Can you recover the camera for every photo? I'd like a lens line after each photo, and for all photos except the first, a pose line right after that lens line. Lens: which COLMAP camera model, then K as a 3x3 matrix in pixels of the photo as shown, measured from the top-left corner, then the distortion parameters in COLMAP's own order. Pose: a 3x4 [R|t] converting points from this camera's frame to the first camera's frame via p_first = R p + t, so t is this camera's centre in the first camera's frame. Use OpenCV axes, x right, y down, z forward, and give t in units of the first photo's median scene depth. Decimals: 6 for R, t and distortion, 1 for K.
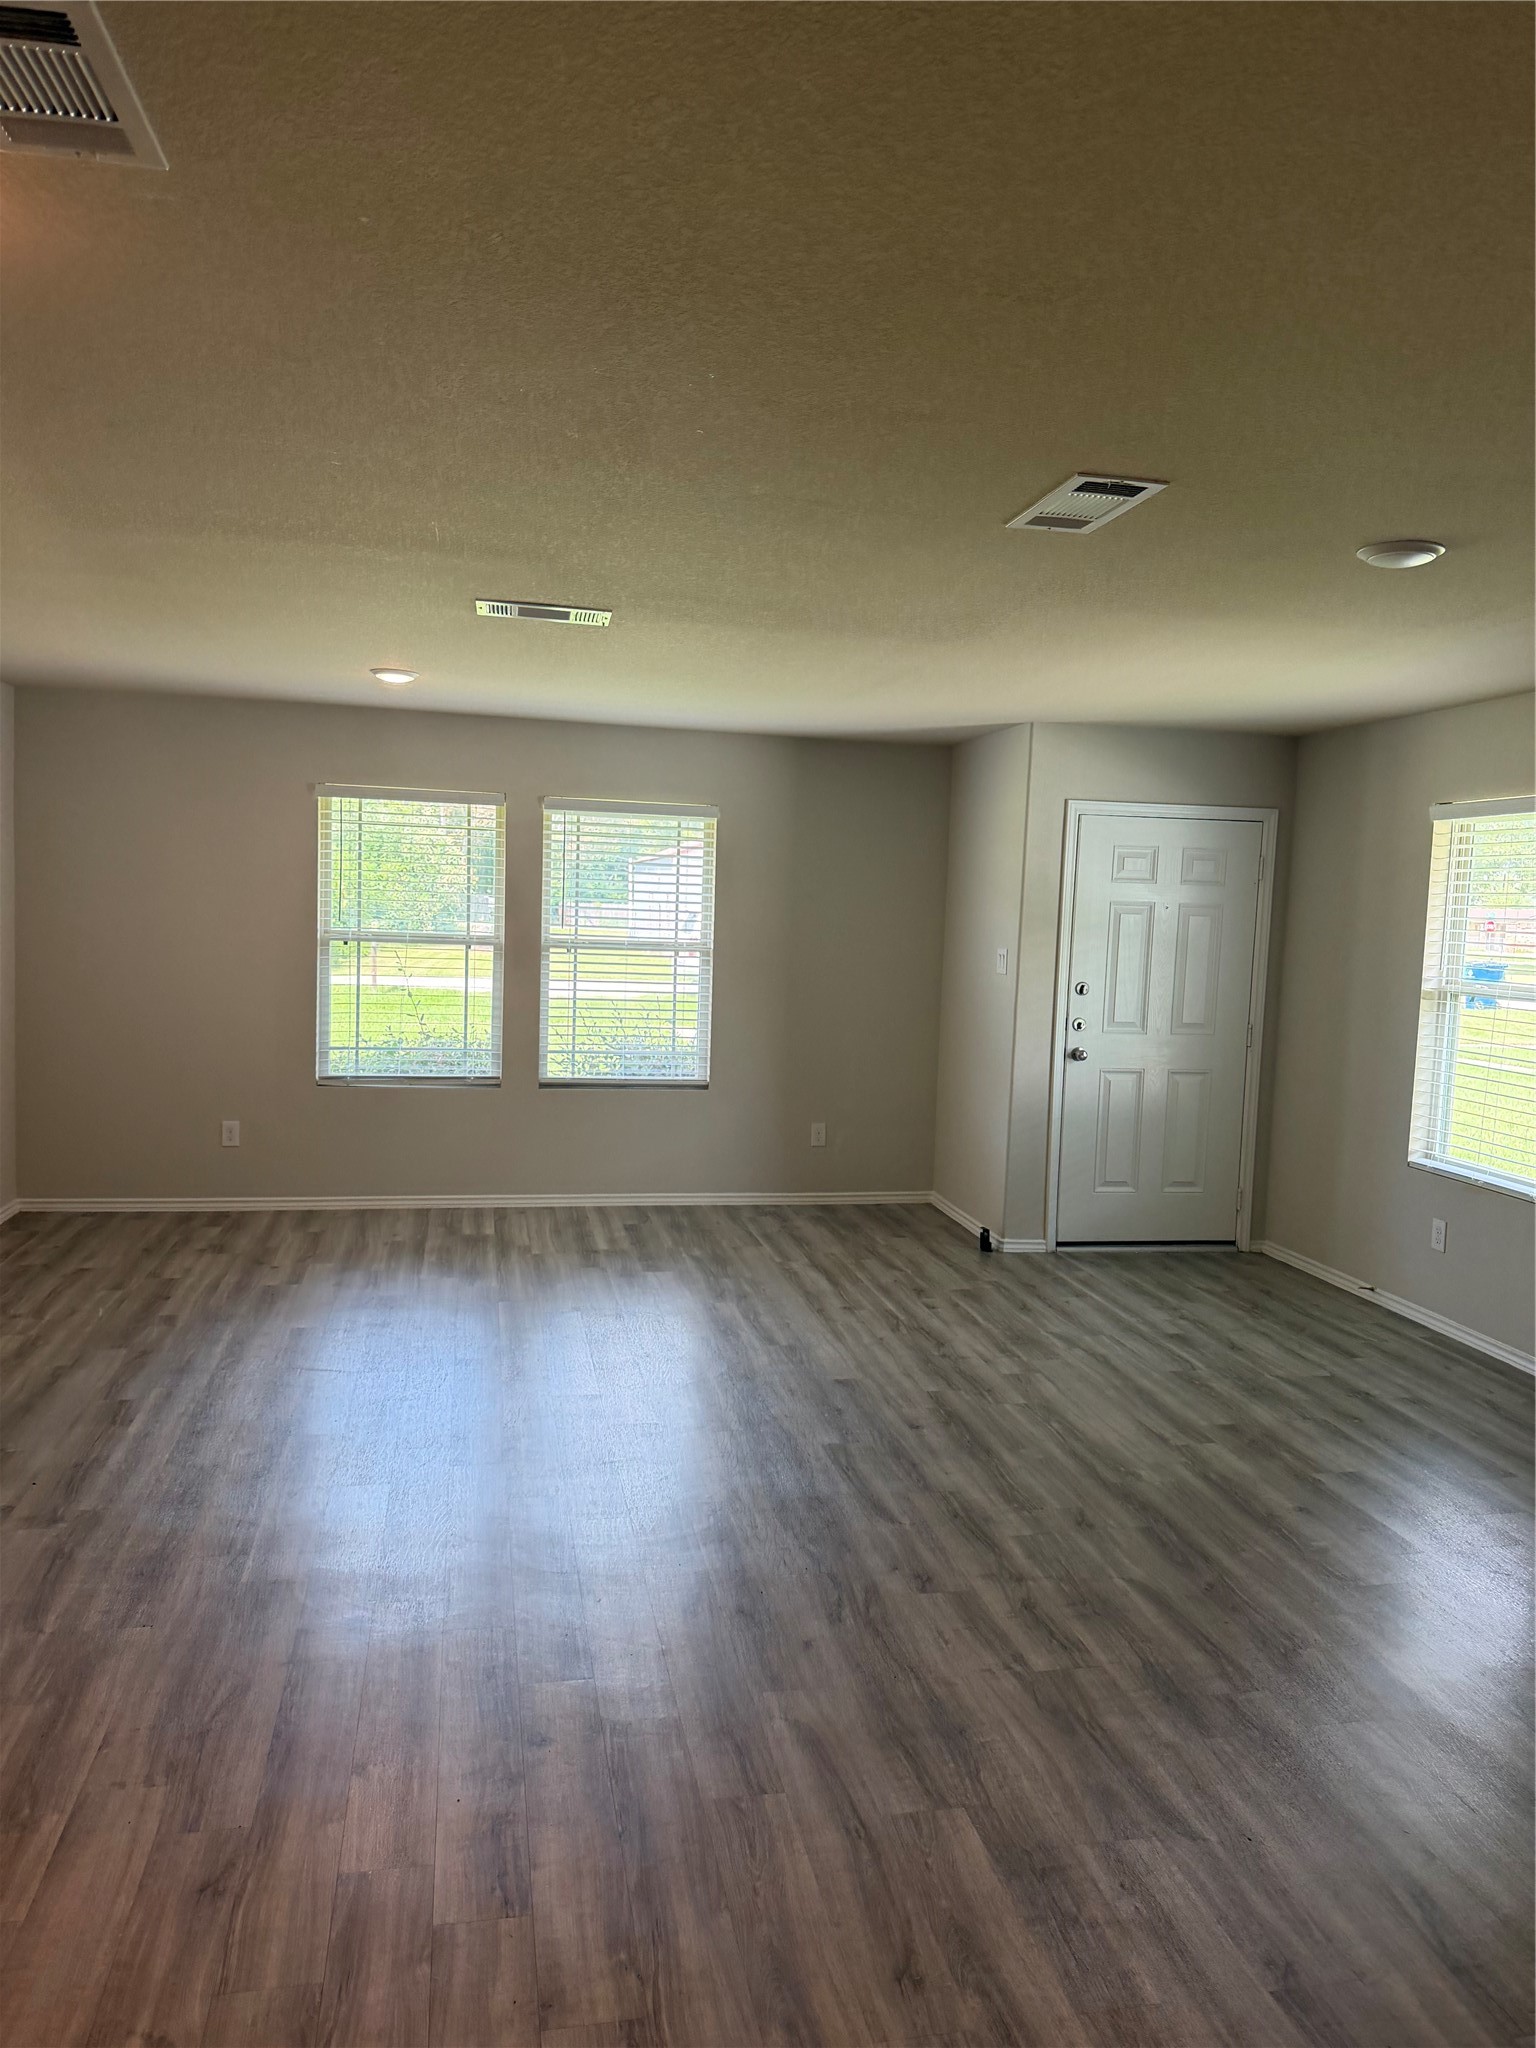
lens RADIAL K [[1424.0, 0, 761.3], [0, 1424.0, 1036.2], [0, 0, 1]] dist [0.026954, -0.040475]
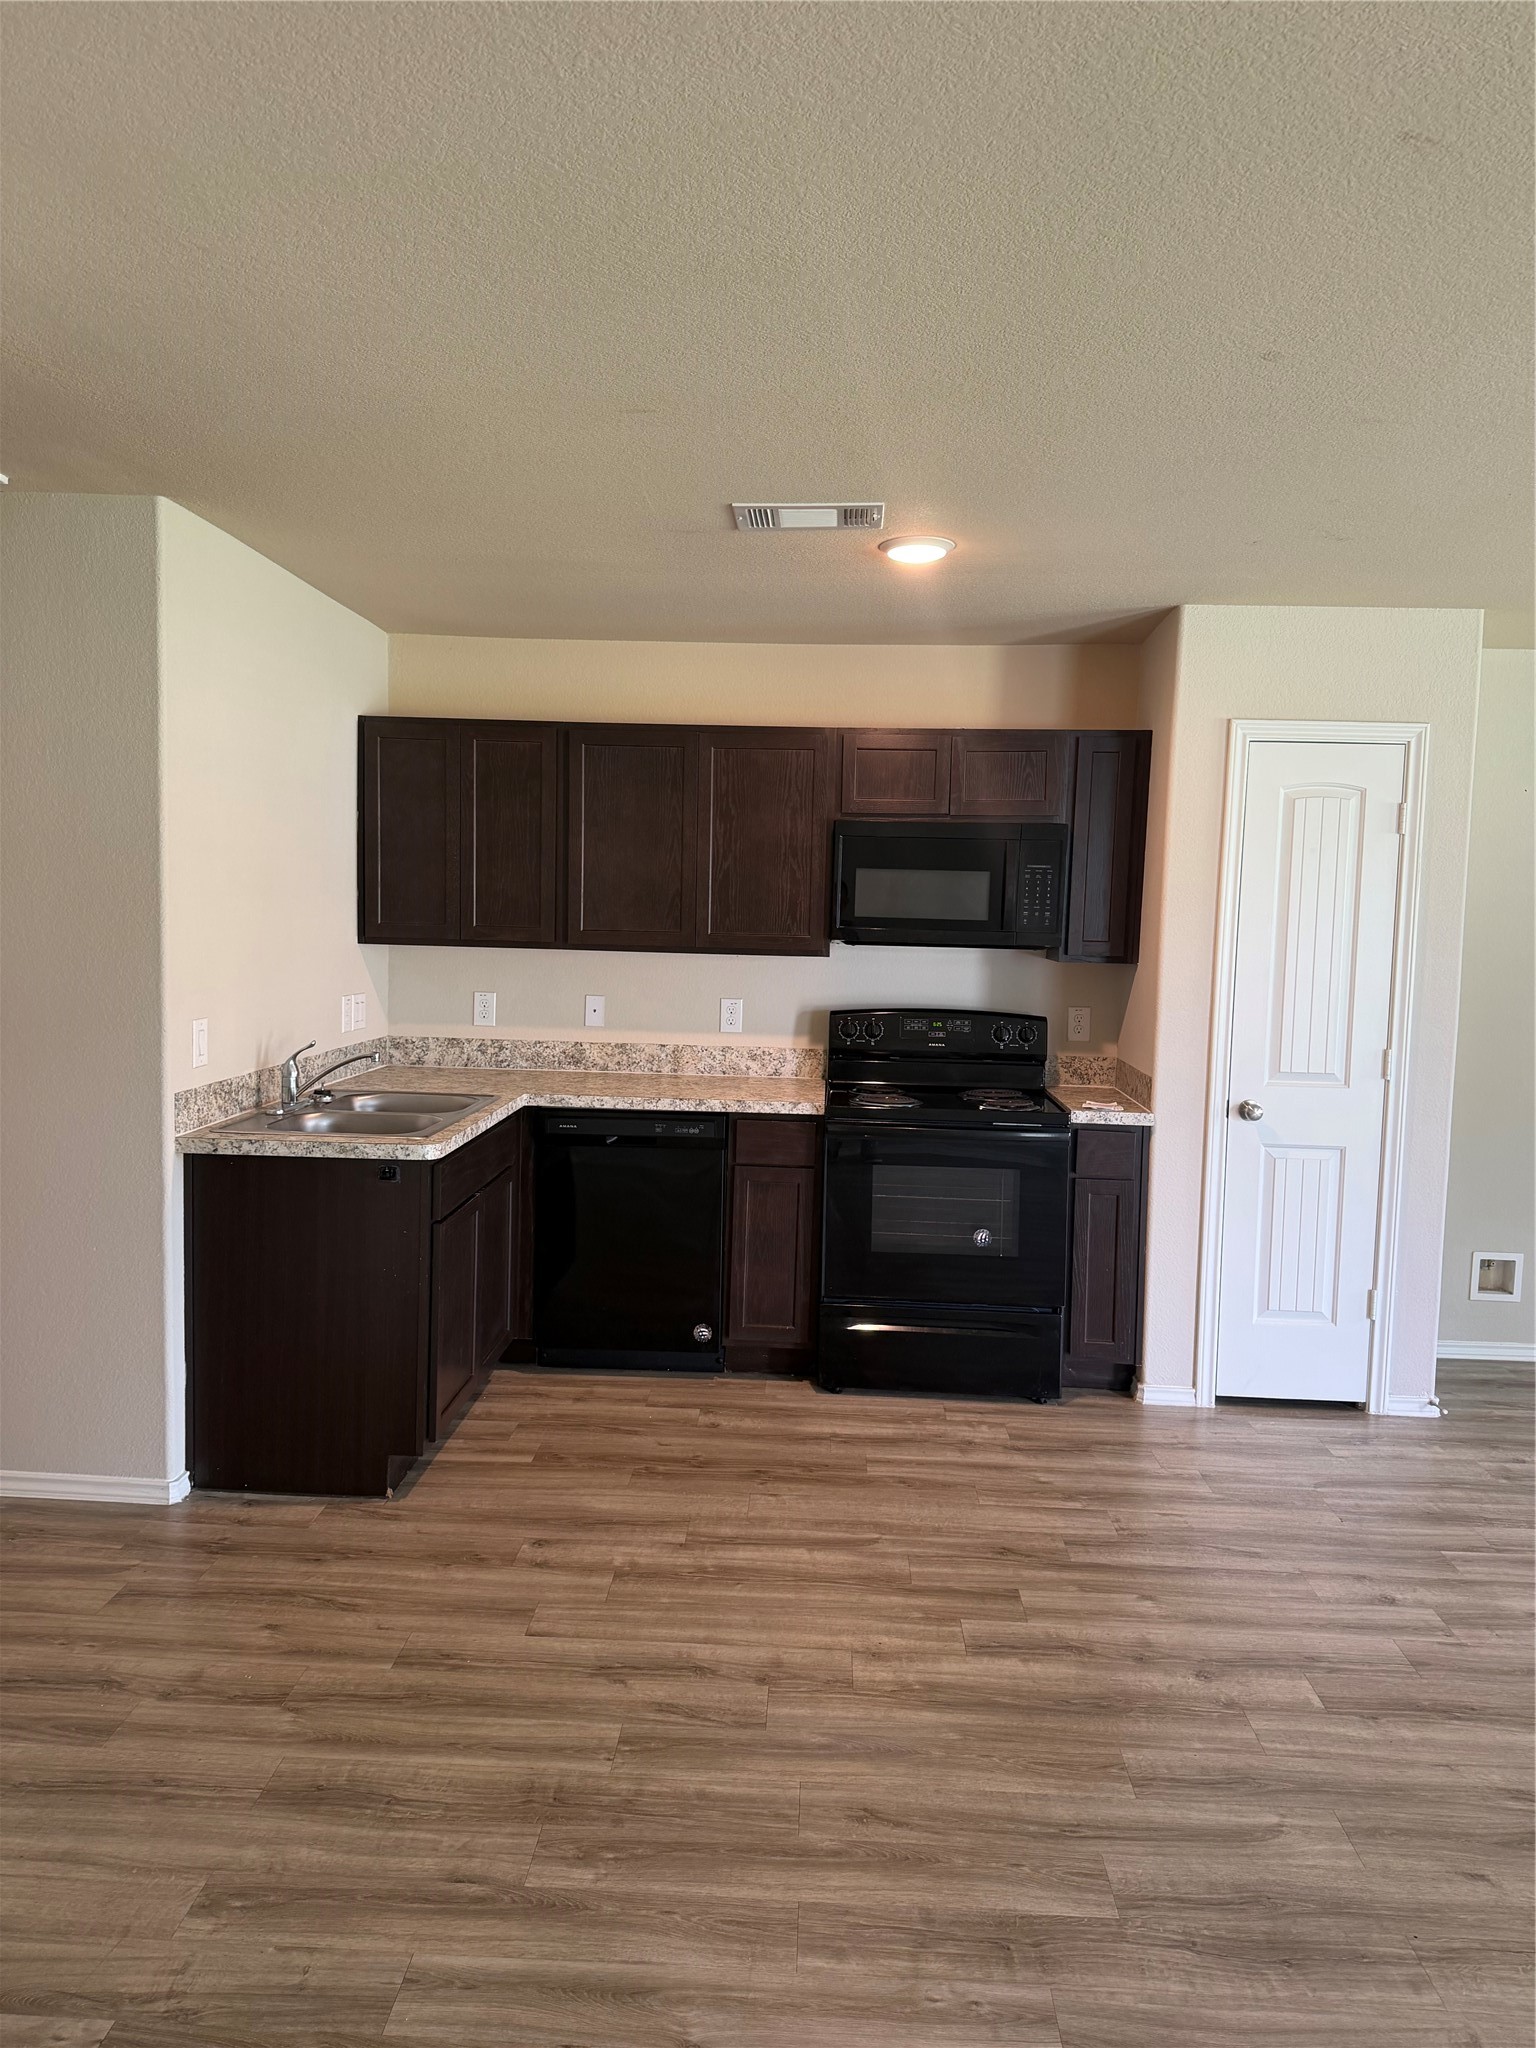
lens RADIAL K [[1447.1, 0, 750.4], [0, 1447.1, 1016.0], [0, 0, 1]] dist [-0.001284, -0.005100]
pose [[-0.245863, 0.032649, -0.968755, 0.660217], [-0.125066, 0.990010, 0.065106, -0.012499], [0.961202, 0.137166, -0.239323, 0.603275]]
